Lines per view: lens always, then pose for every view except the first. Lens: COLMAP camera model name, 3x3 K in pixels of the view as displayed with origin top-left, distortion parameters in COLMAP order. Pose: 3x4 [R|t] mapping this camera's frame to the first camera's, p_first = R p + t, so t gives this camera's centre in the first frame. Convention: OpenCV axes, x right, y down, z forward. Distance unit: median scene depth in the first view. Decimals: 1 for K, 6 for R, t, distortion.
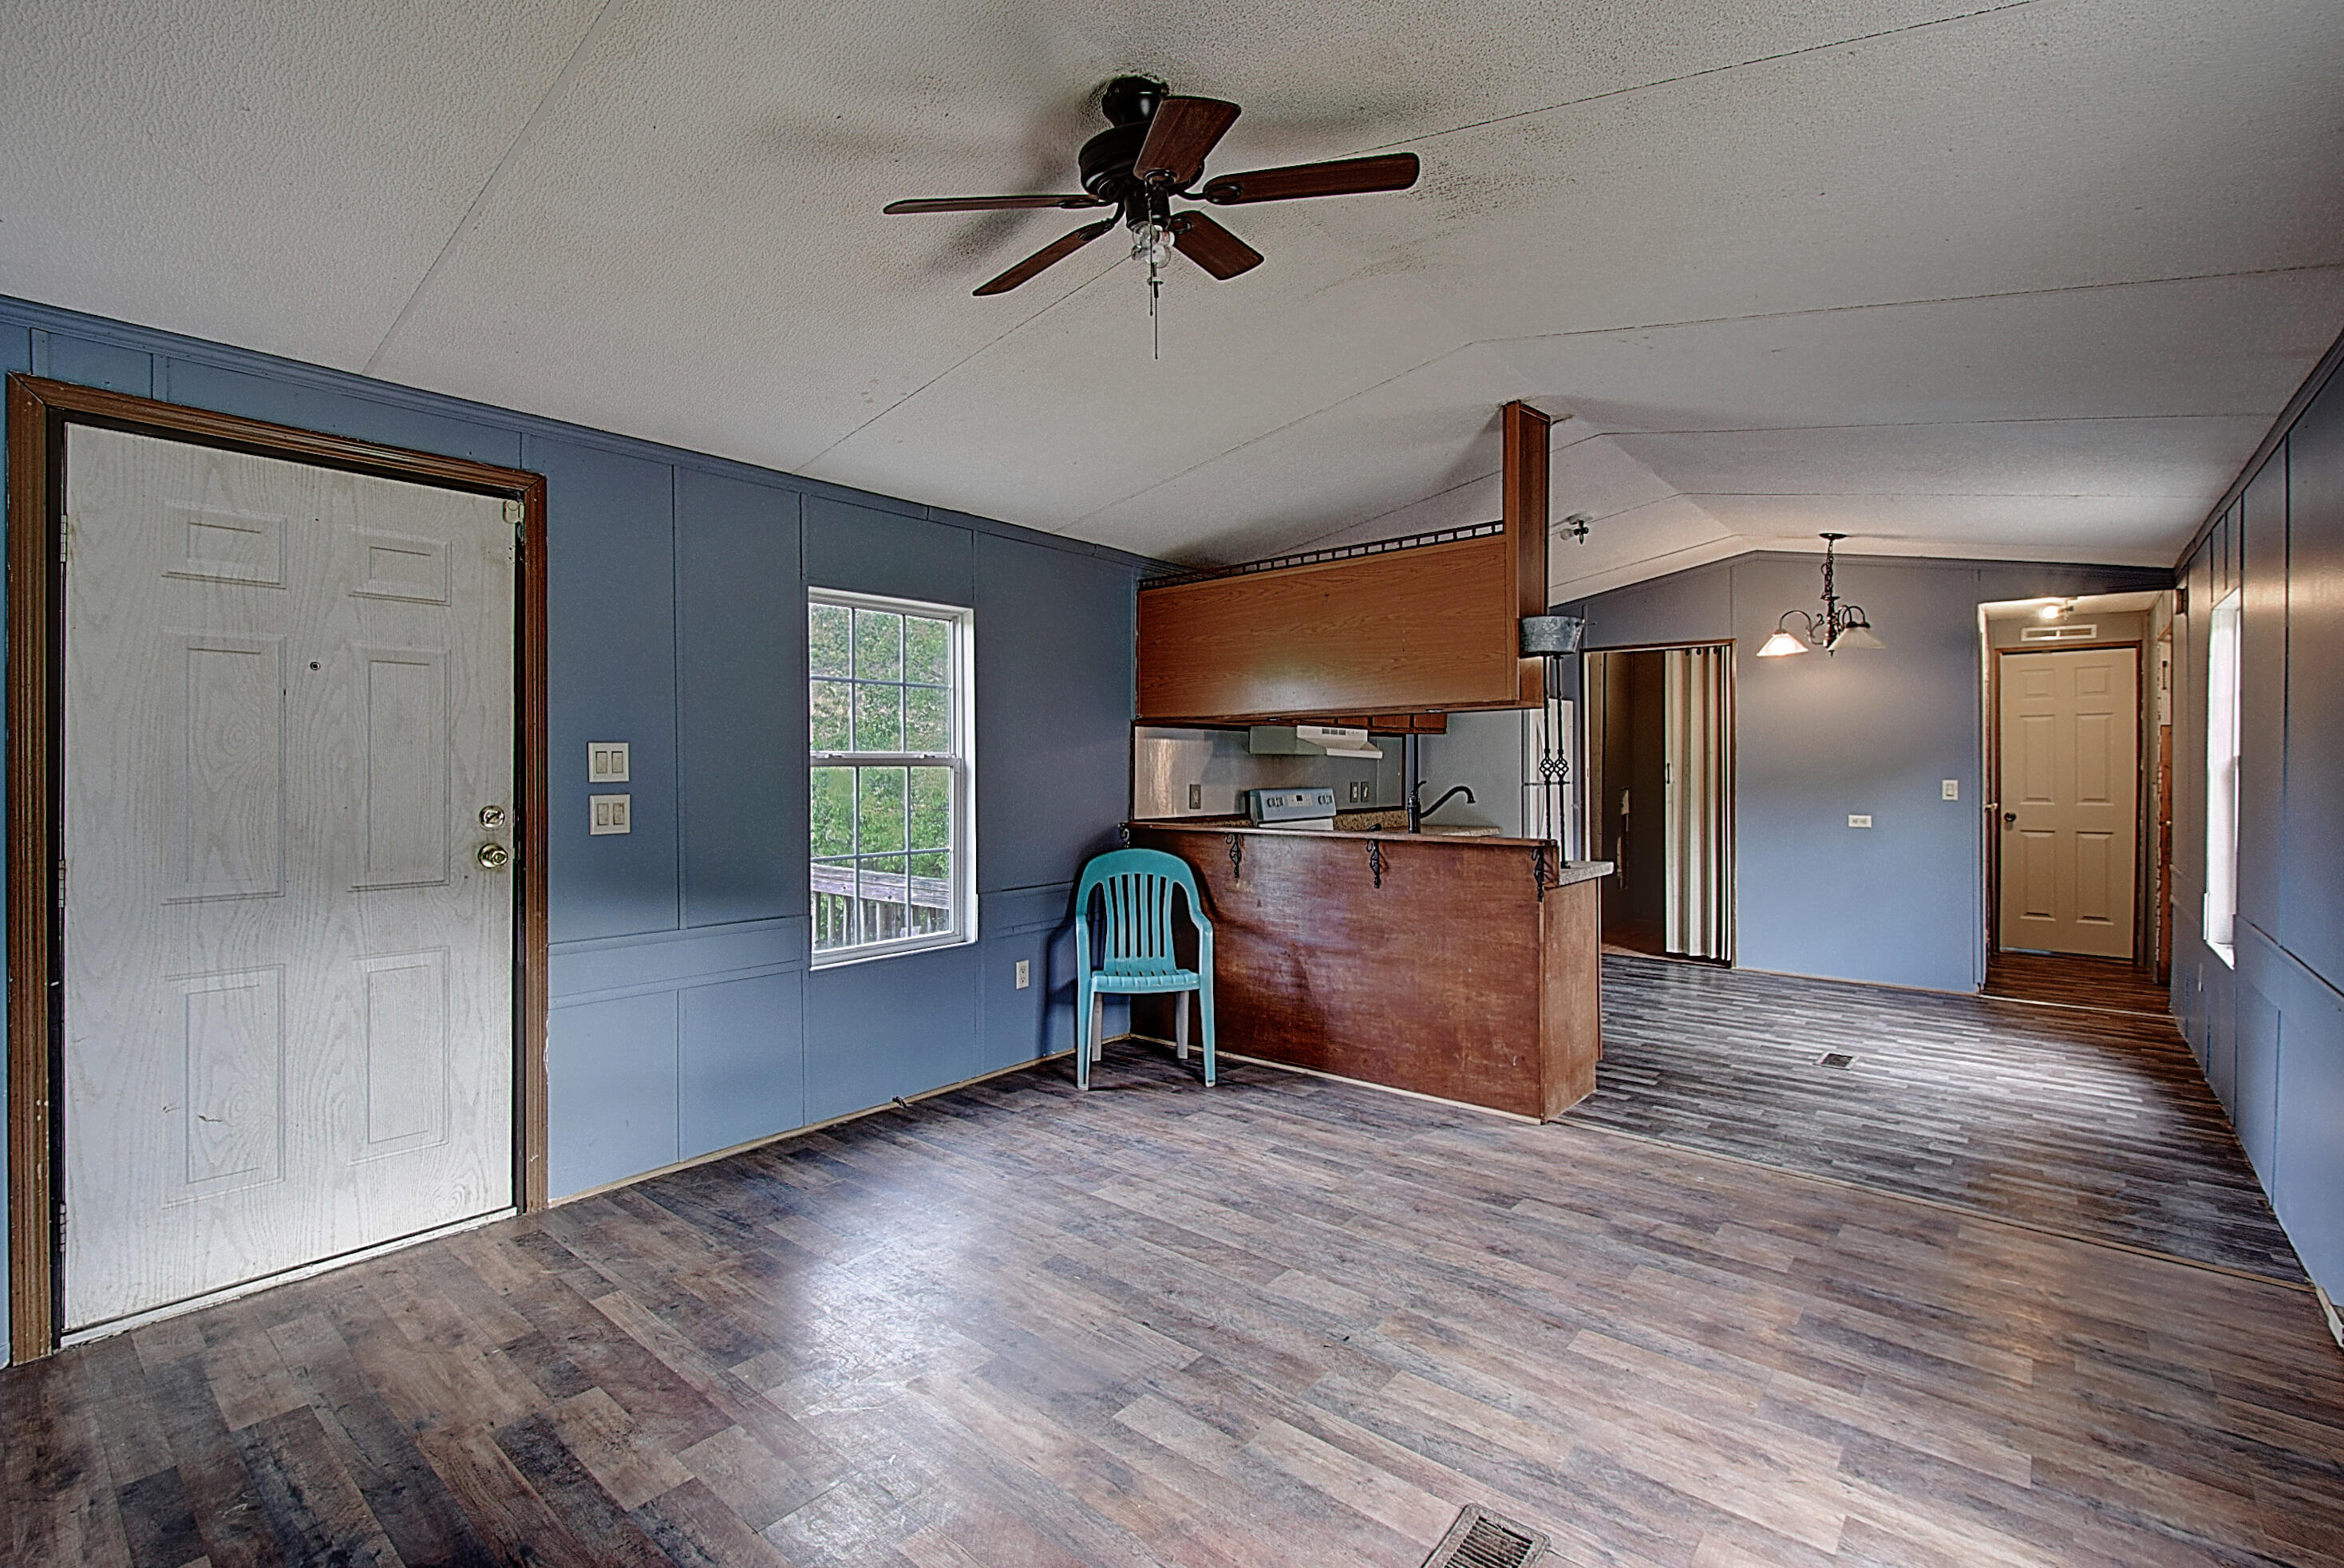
lens RADIAL K [[1041.2, 0, 1173.4], [0, 1041.2, 770.9], [0, 0, 1]] dist [-0.003186, -0.005271]
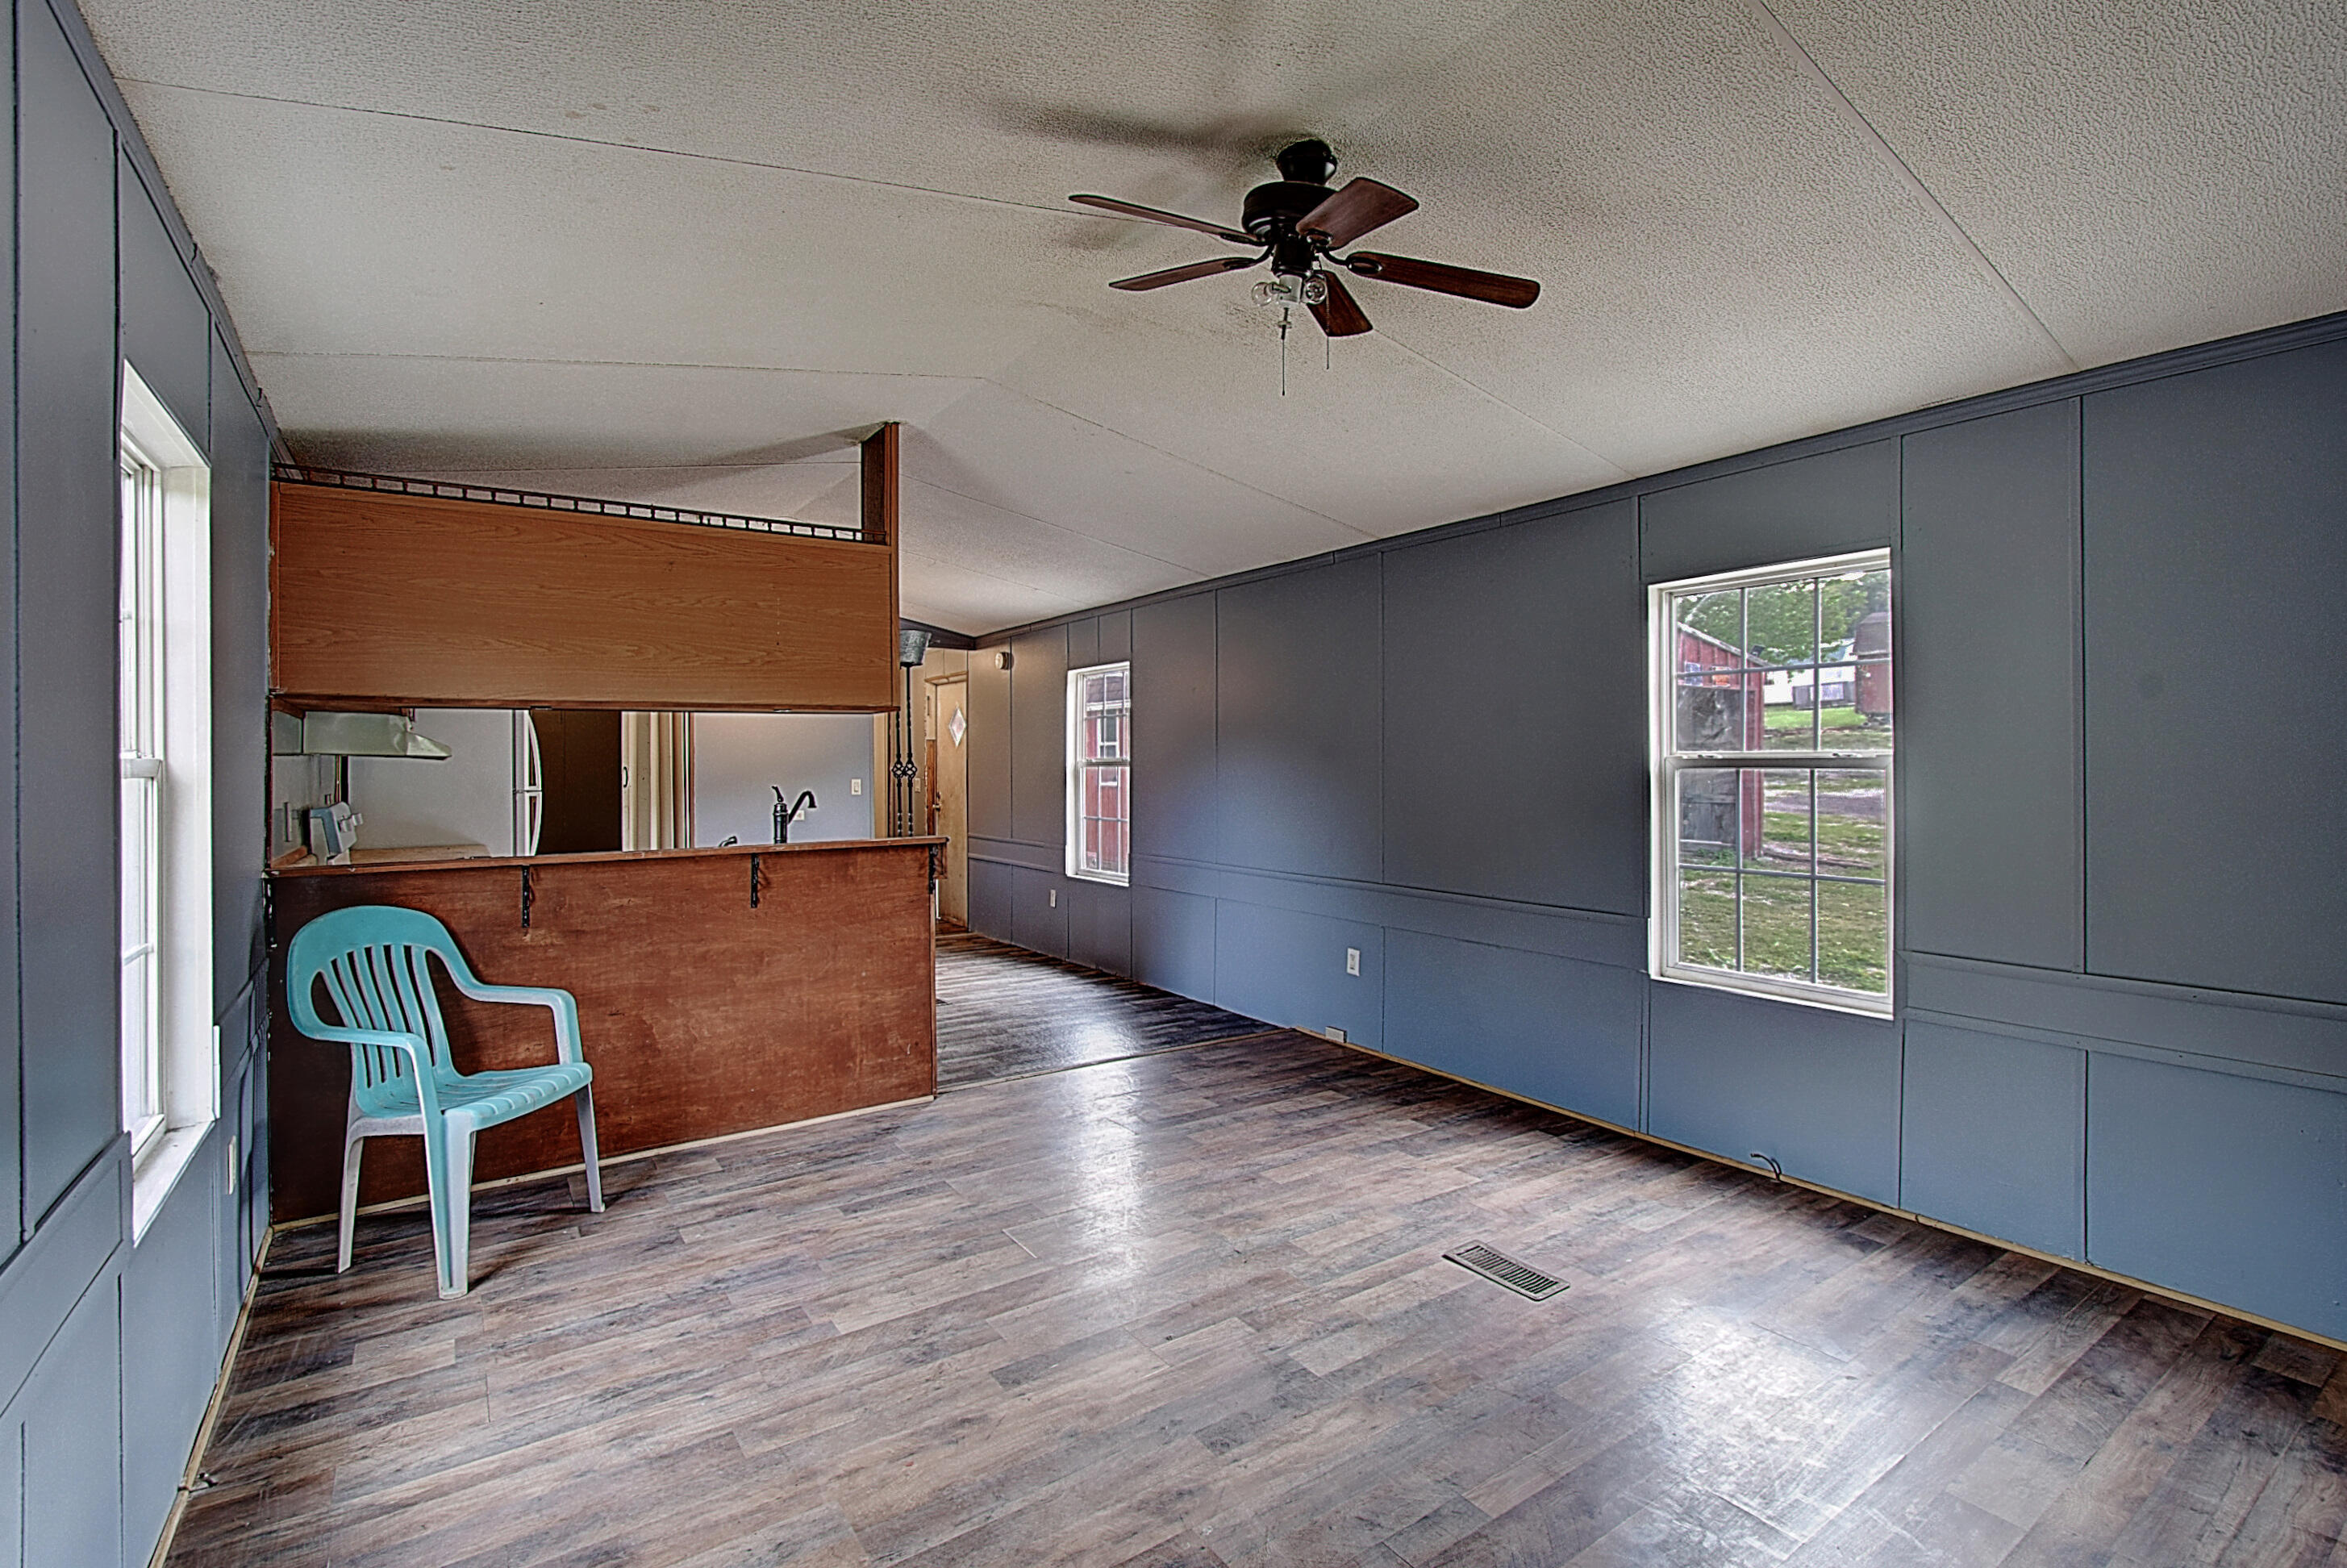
lens RADIAL K [[1042.7, 0, 1160.2], [0, 1042.7, 752.9], [0, 0, 1]] dist [-0.003186, -0.005271]
pose [[0.272918, 0.009427, 0.961991, -0.635898], [0.008112, 0.999894, -0.012100, -0.006577], [-0.962003, 0.011106, 0.272813, 0.475722]]
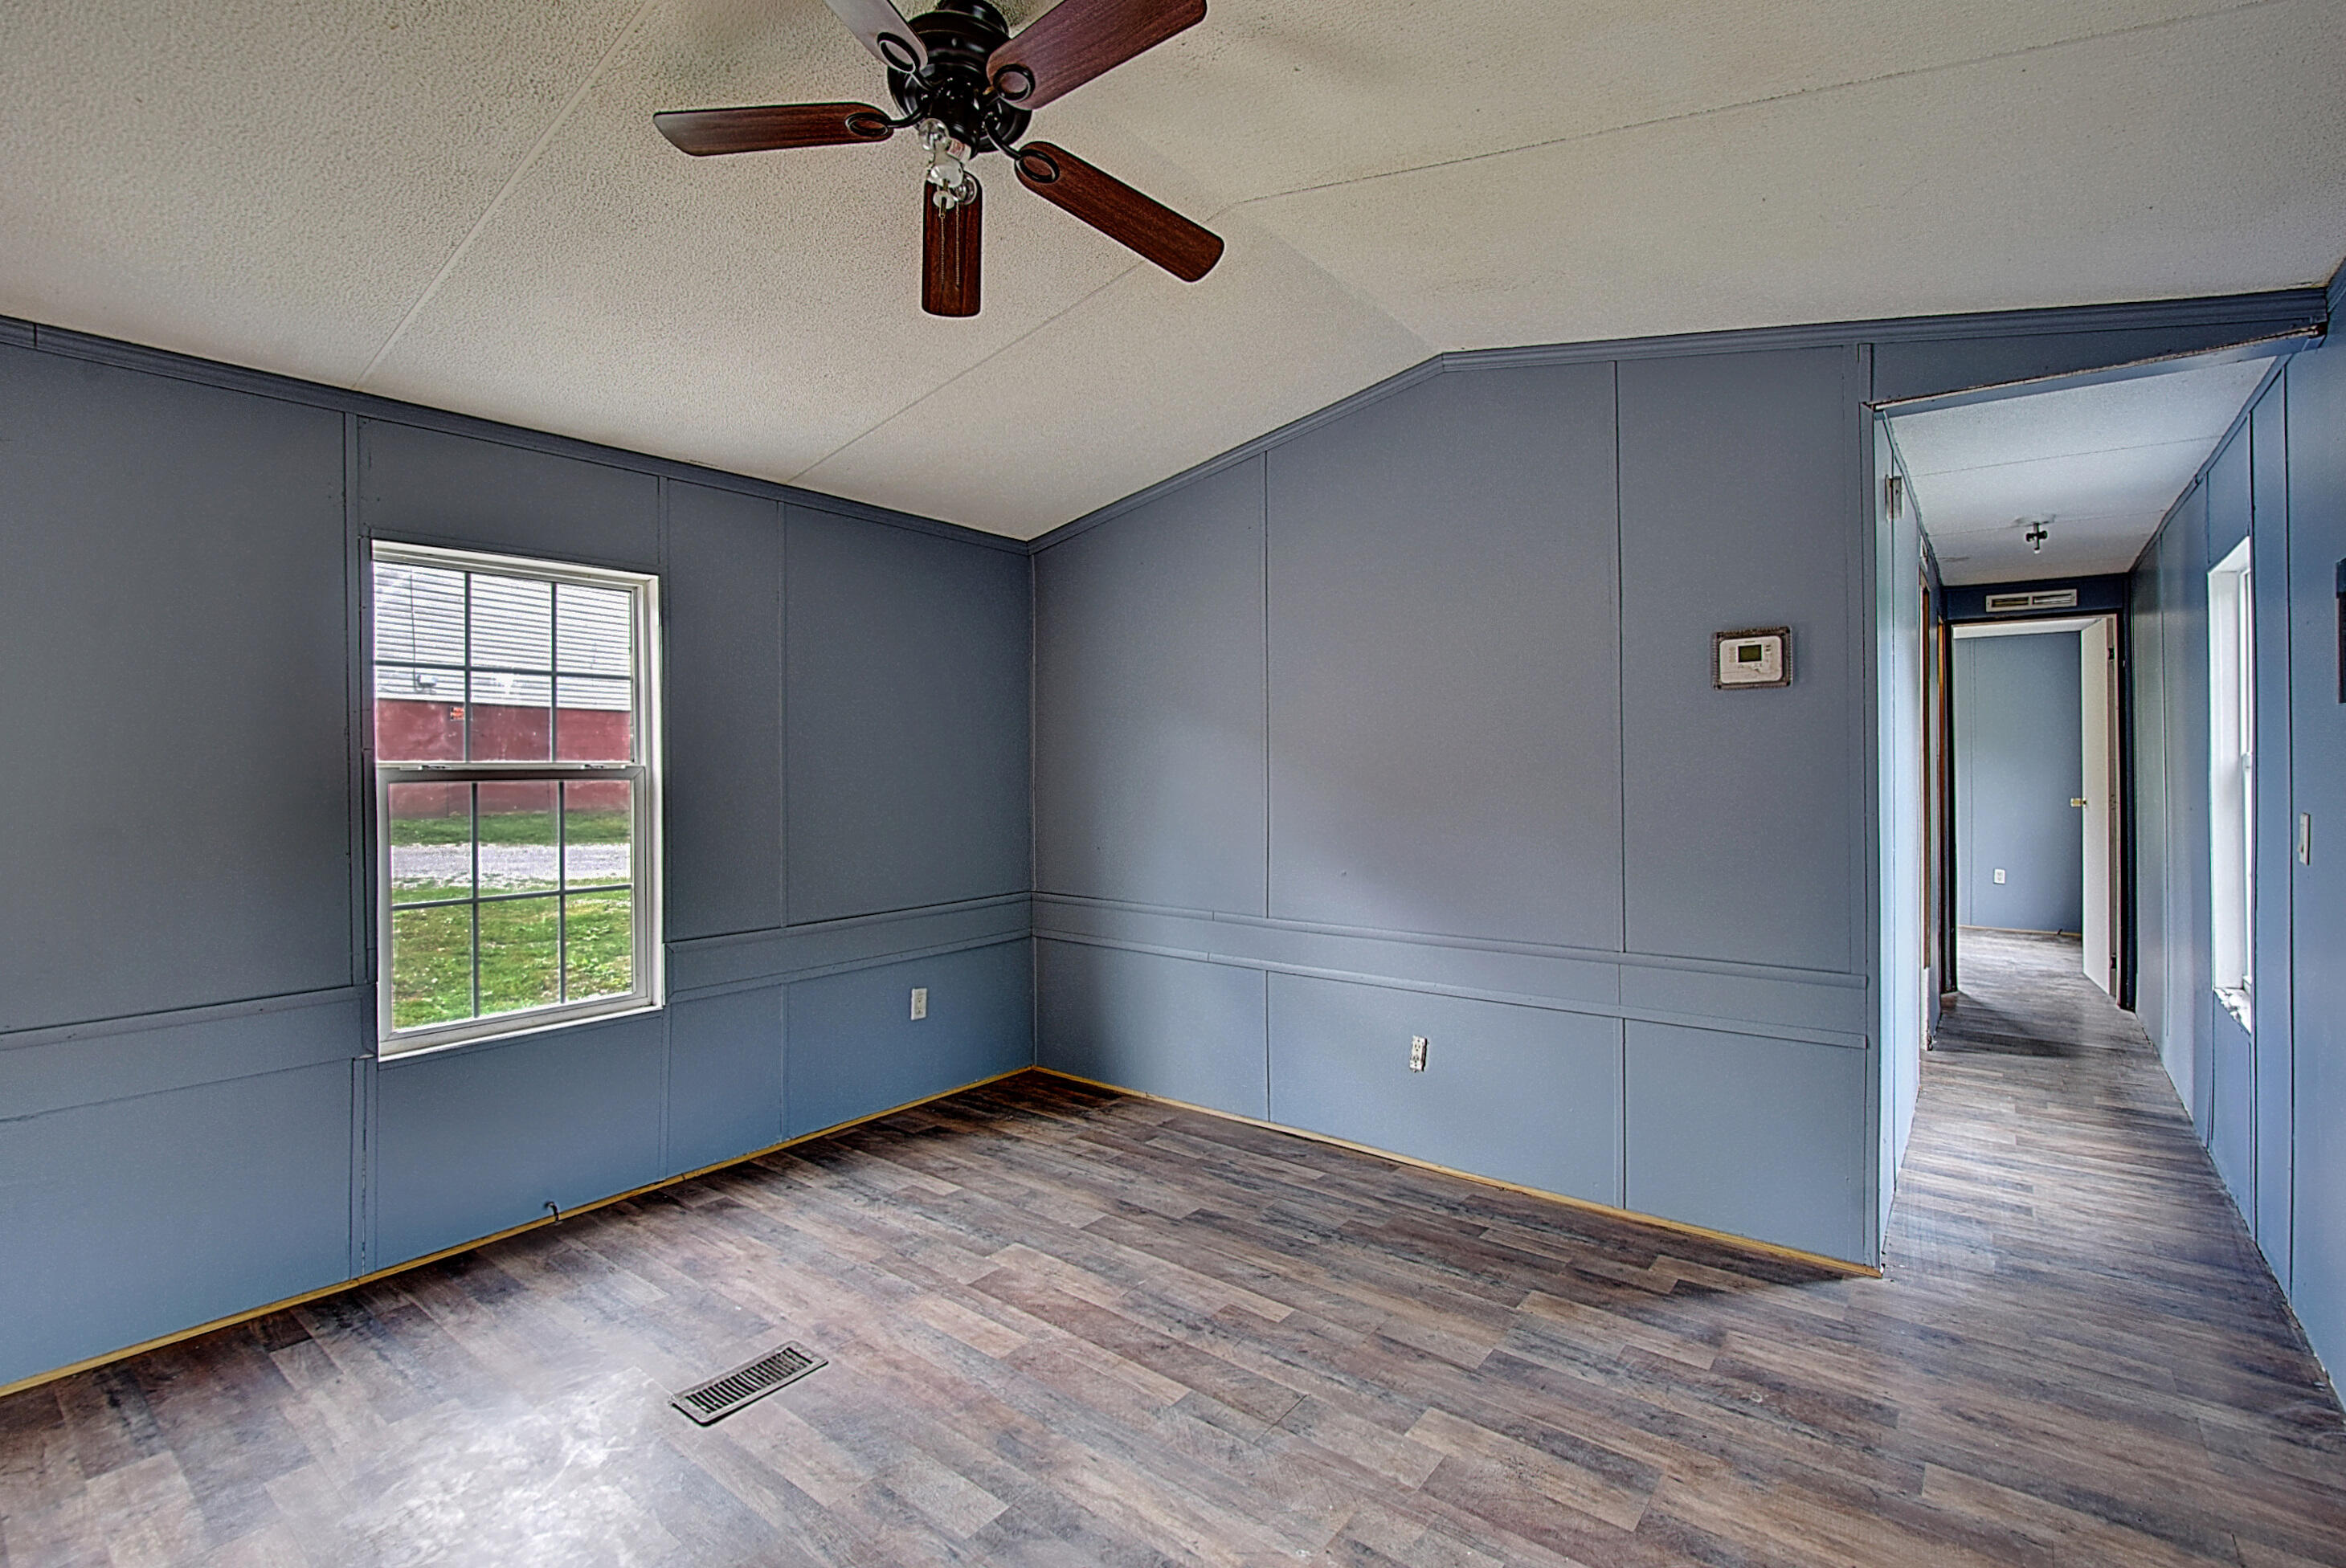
lens RADIAL K [[1042.1, 0, 1154.5], [0, 1042.1, 770.5], [0, 0, 1]] dist [-0.003186, -0.005271]
pose [[-0.999886, 0.008511, -0.012442, -0.098882], [0.008405, 0.999928, 0.008550, -0.010425], [0.012513, 0.008445, -0.999886, 1.048858]]
